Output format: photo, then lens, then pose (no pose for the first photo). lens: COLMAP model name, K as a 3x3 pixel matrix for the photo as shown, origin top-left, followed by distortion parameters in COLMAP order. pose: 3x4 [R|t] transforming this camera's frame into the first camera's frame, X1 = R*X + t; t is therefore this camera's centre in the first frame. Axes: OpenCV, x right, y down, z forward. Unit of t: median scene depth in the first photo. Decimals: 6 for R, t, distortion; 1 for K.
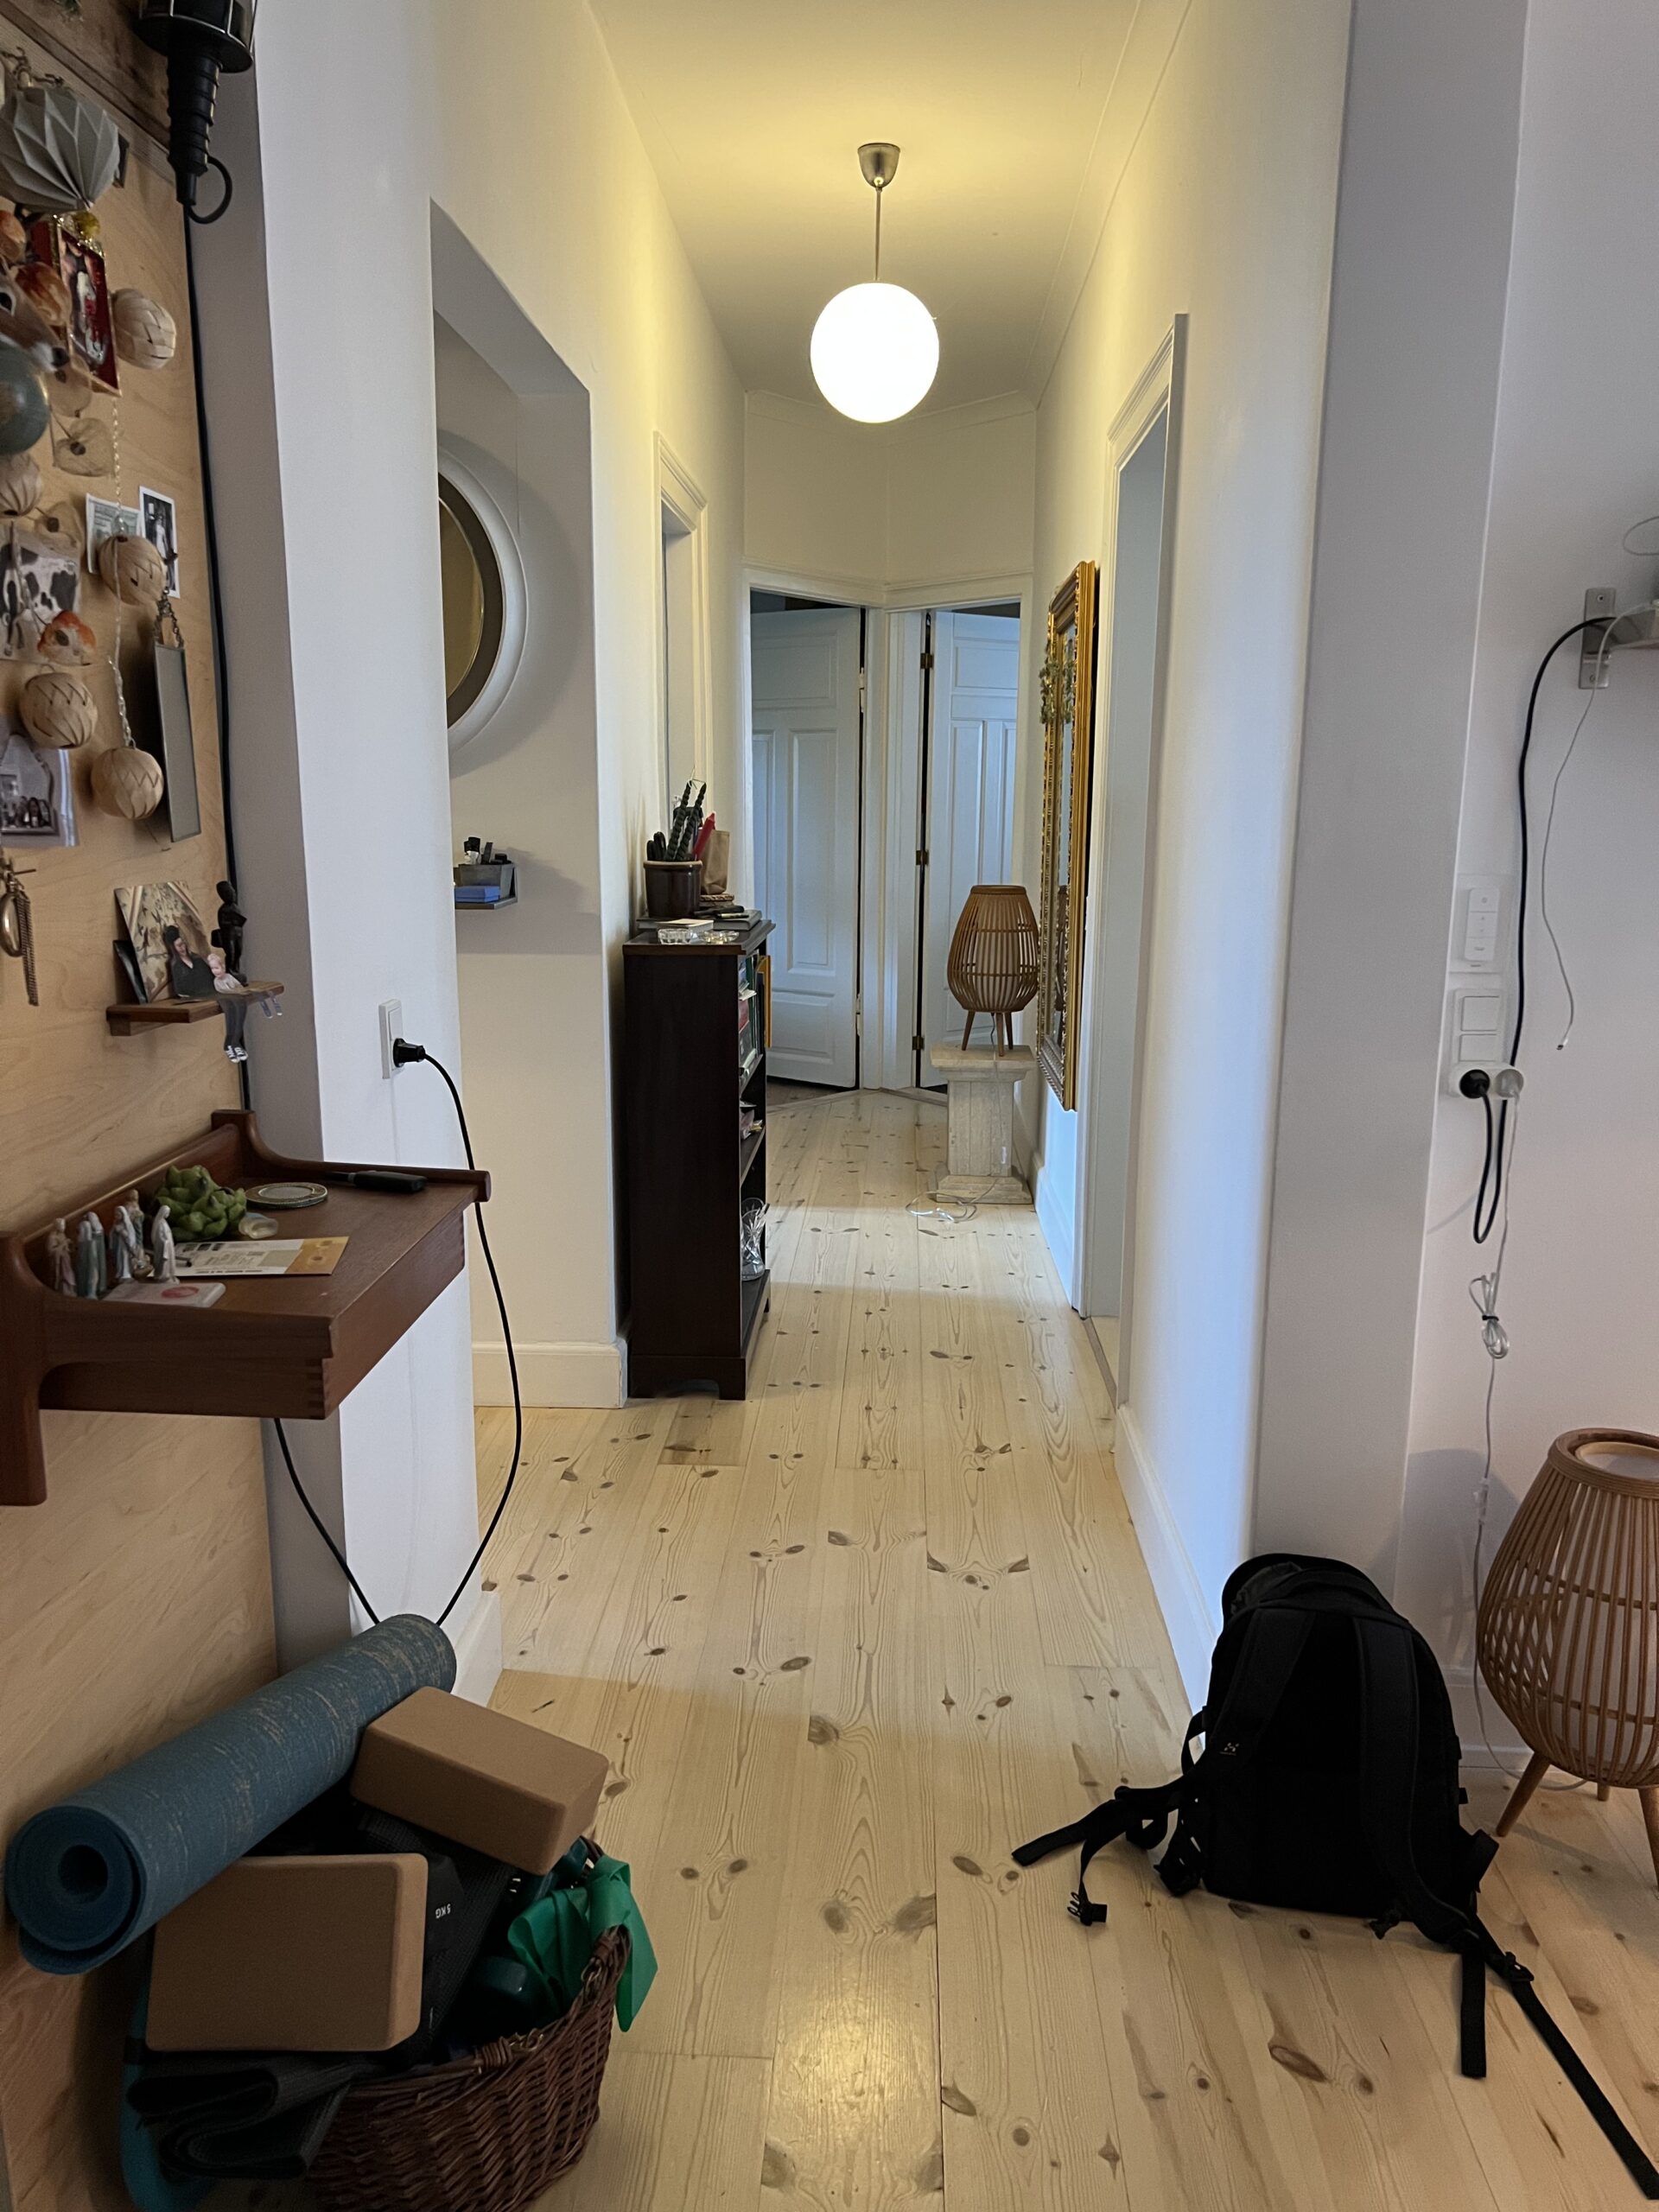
lens RADIAL K [[1659.6, 0, 740.0], [0, 1659.6, 1144.0], [0, 0, 1]] dist [0.068391, -0.054857]
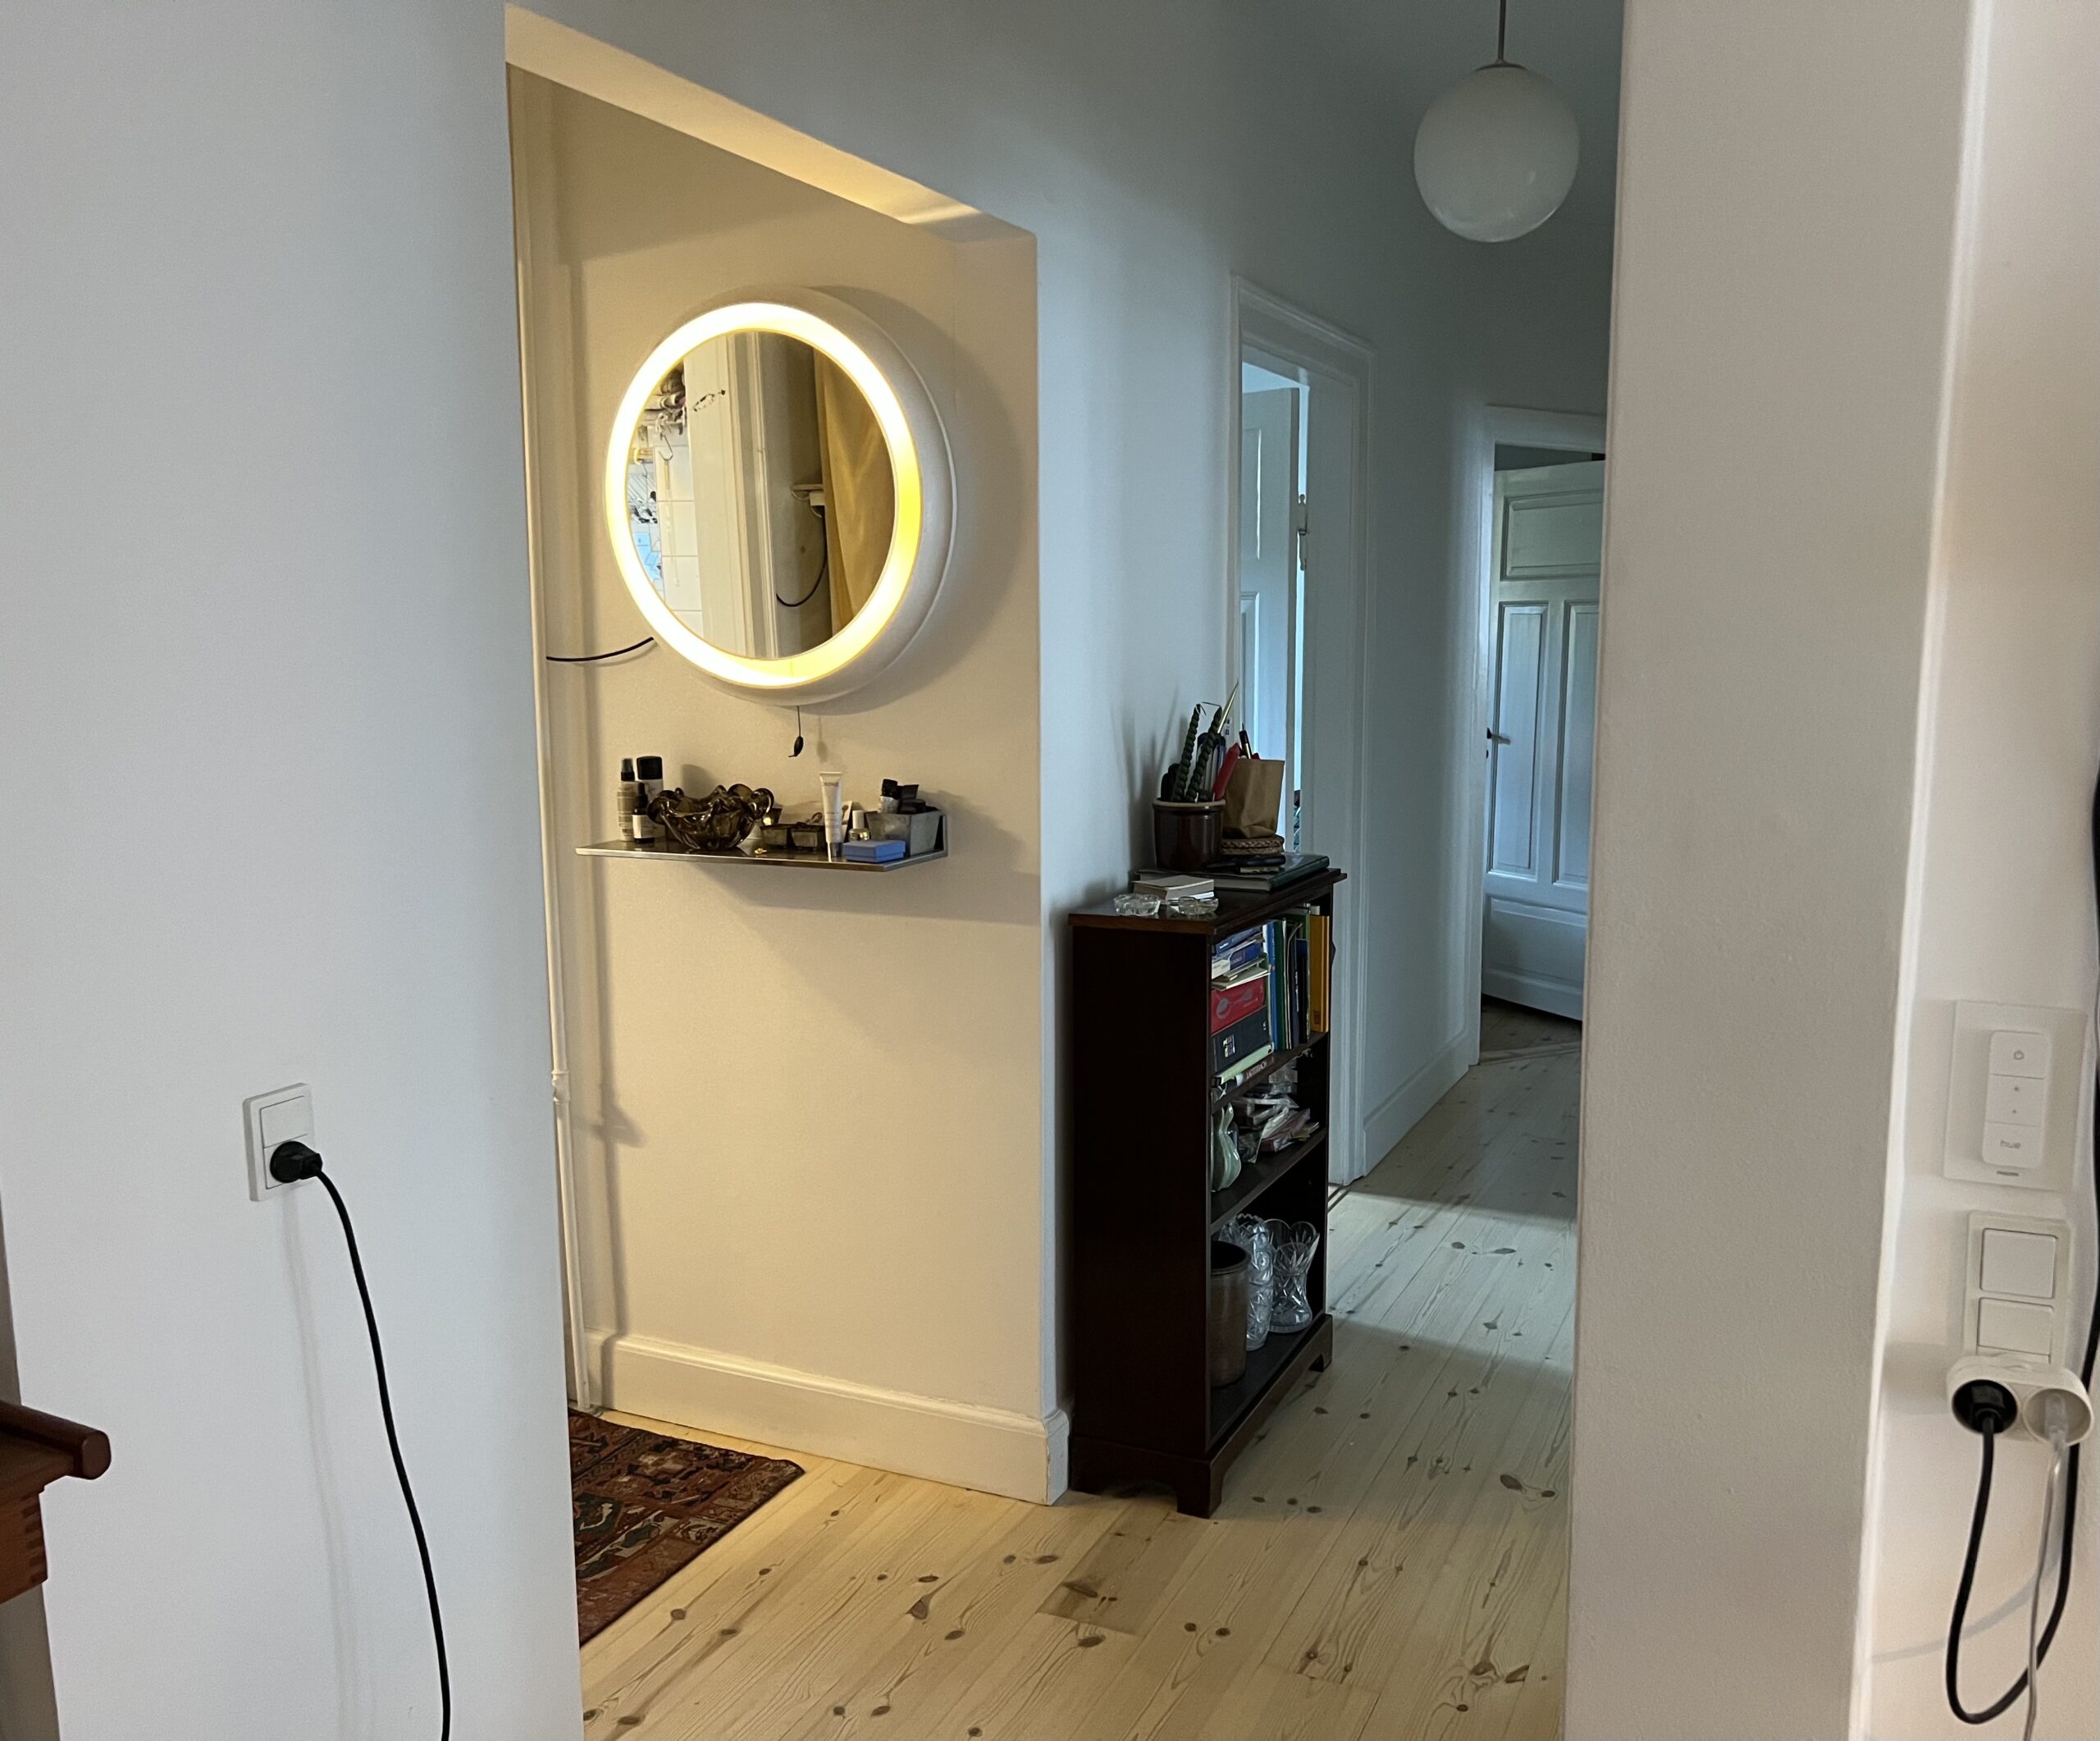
lens RADIAL K [[1733.9, 0, 1070.3], [0, 1733.9, 871.0], [0, 0, 1]] dist [-0.000834, 0.005927]
pose [[0.943223, 0.041389, -0.329570, 0.192781], [-0.066431, 0.995666, -0.065083, -0.084125], [0.325448, 0.083282, 0.941885, 0.216818]]
